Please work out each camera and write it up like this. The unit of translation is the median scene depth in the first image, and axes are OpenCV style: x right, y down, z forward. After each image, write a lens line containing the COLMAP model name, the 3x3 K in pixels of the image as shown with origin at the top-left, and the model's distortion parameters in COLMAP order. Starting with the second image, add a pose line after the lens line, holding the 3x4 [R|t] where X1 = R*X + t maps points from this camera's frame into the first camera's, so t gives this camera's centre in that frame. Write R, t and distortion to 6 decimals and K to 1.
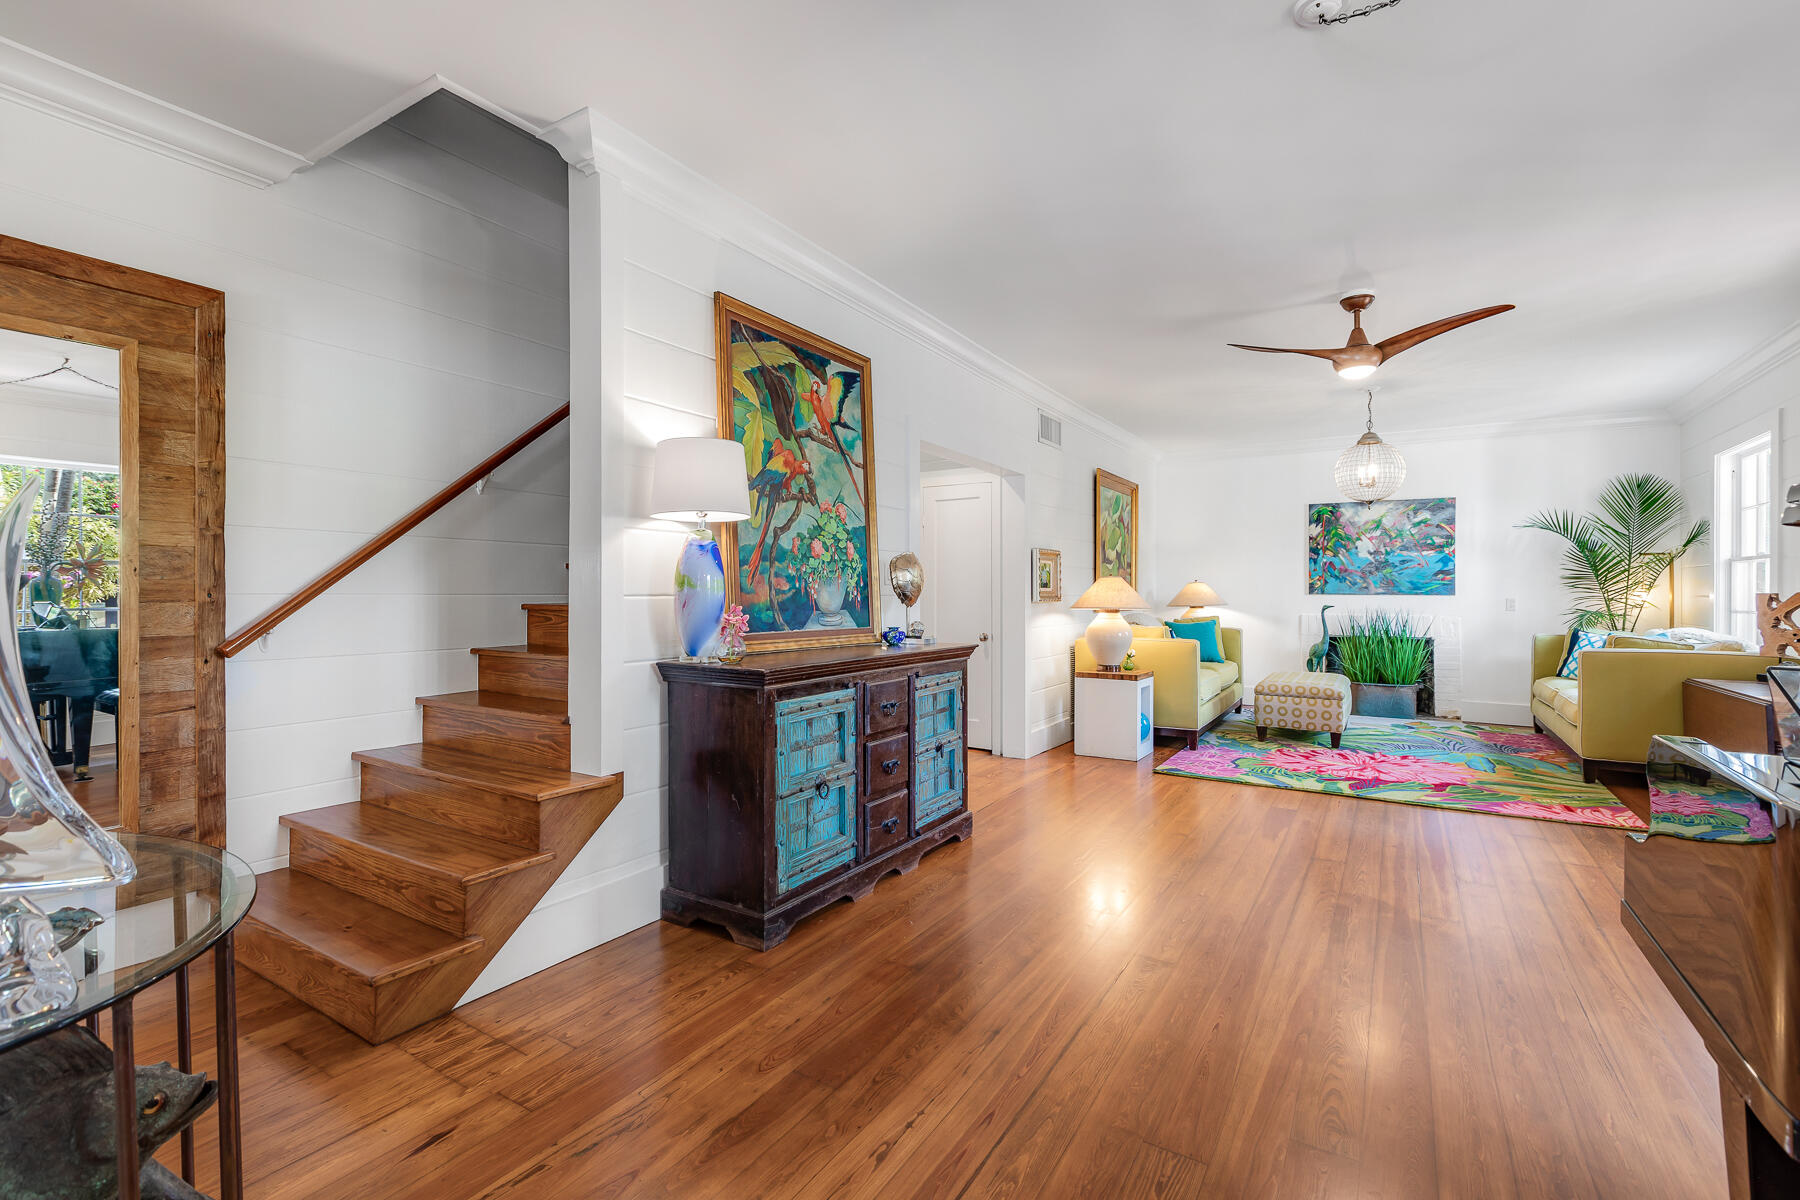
lens RADIAL K [[804.0, 0, 890.4], [0, 804.0, 596.8], [0, 0, 1]] dist [0.003406, -0.000334]
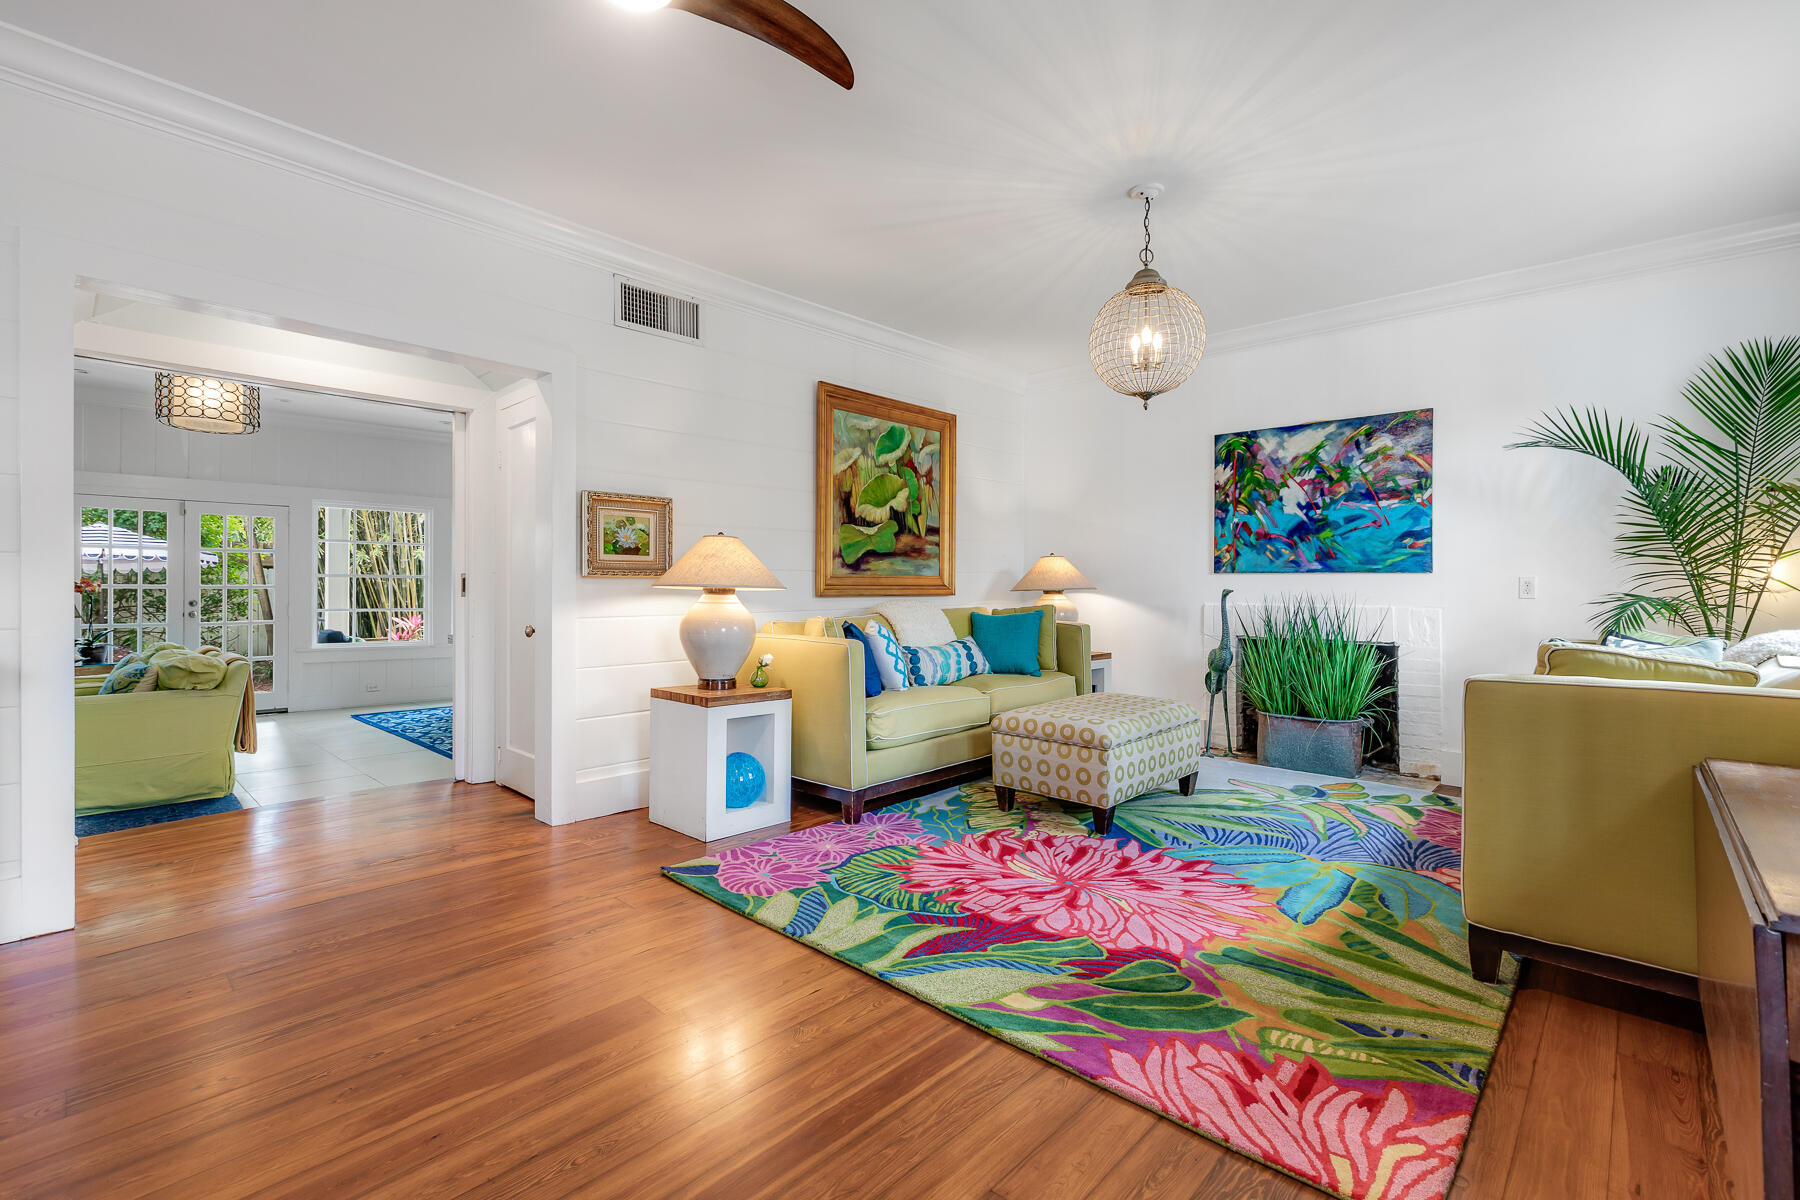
lens RADIAL K [[804.0, 0, 894.0], [0, 804.0, 586.8], [0, 0, 1]] dist [0.003406, -0.000334]
pose [[0.980901, 0.003757, -0.194470, 0.425082], [-0.005001, 0.999970, -0.005903, 0.013969], [0.194442, 0.006763, 0.980891, 0.337677]]
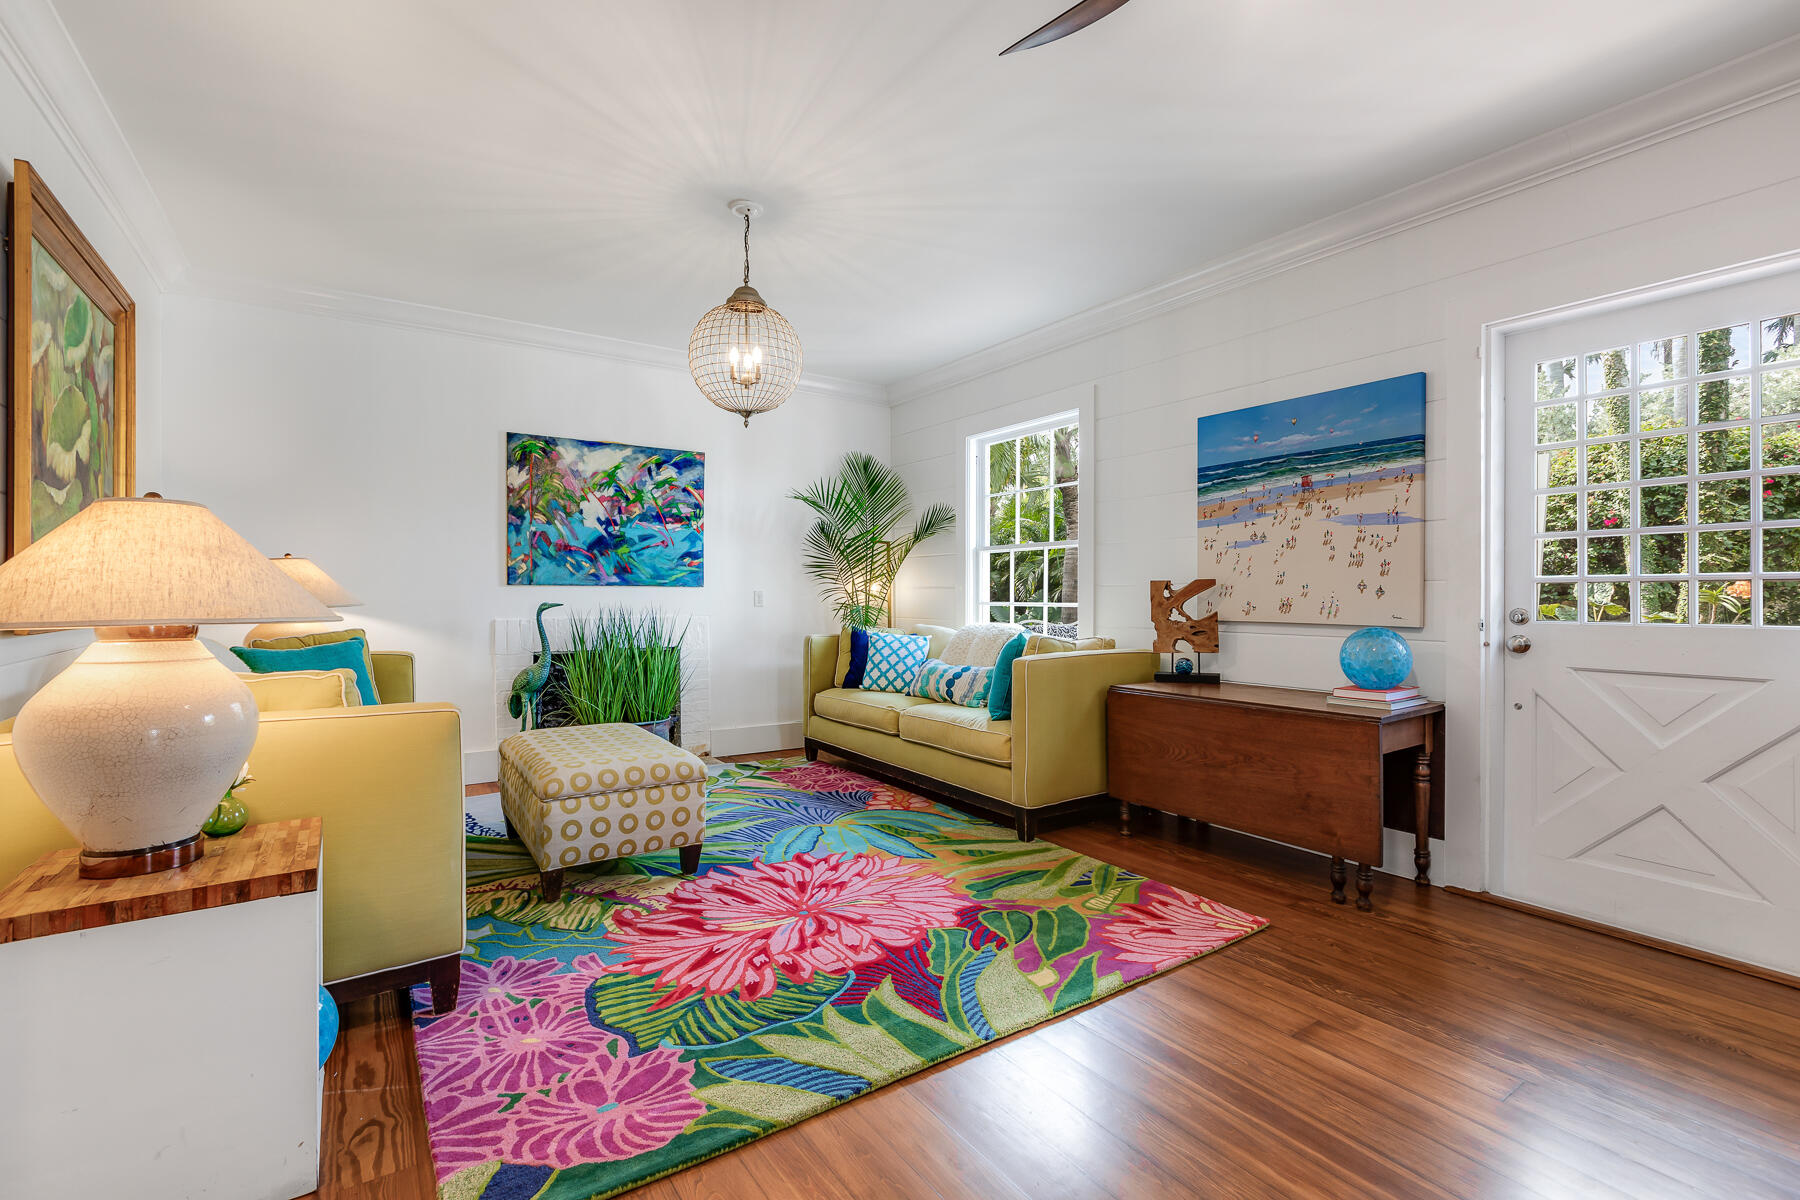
lens RADIAL K [[804.0, 0, 900.8], [0, 804.0, 593.6], [0, 0, 1]] dist [0.003406, -0.000334]
pose [[0.399518, -0.001890, 0.916724, 0.105045], [0.005586, 0.999984, -0.000373, 0.005185], [-0.916709, 0.005270, 0.399522, 0.543982]]
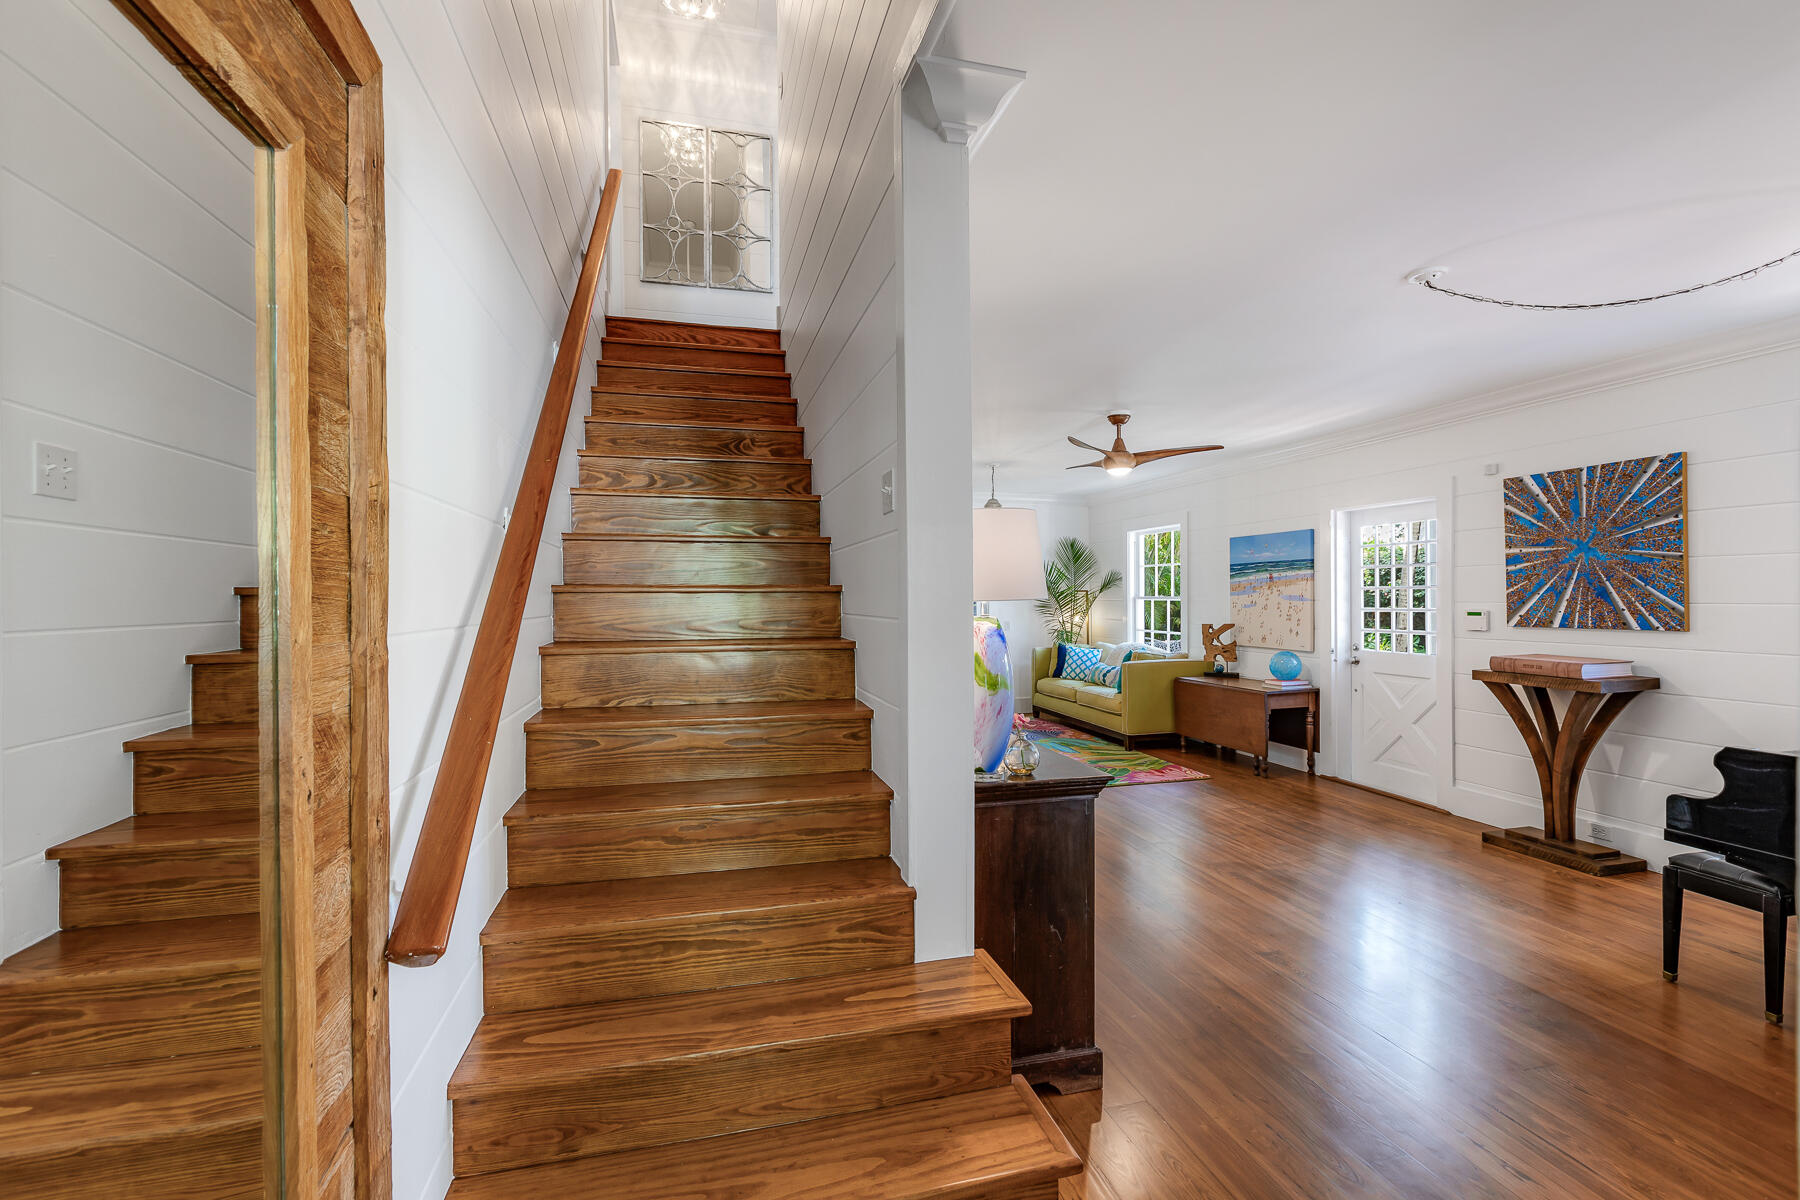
lens RADIAL K [[804.0, 0, 903.6], [0, 804.0, 596.2], [0, 0, 1]] dist [0.003406, -0.000334]
pose [[0.679805, -0.006699, 0.733363, -0.343547], [0.011922, 0.999927, -0.001917, -0.039631], [-0.733296, 0.010046, 0.679835, 0.192603]]
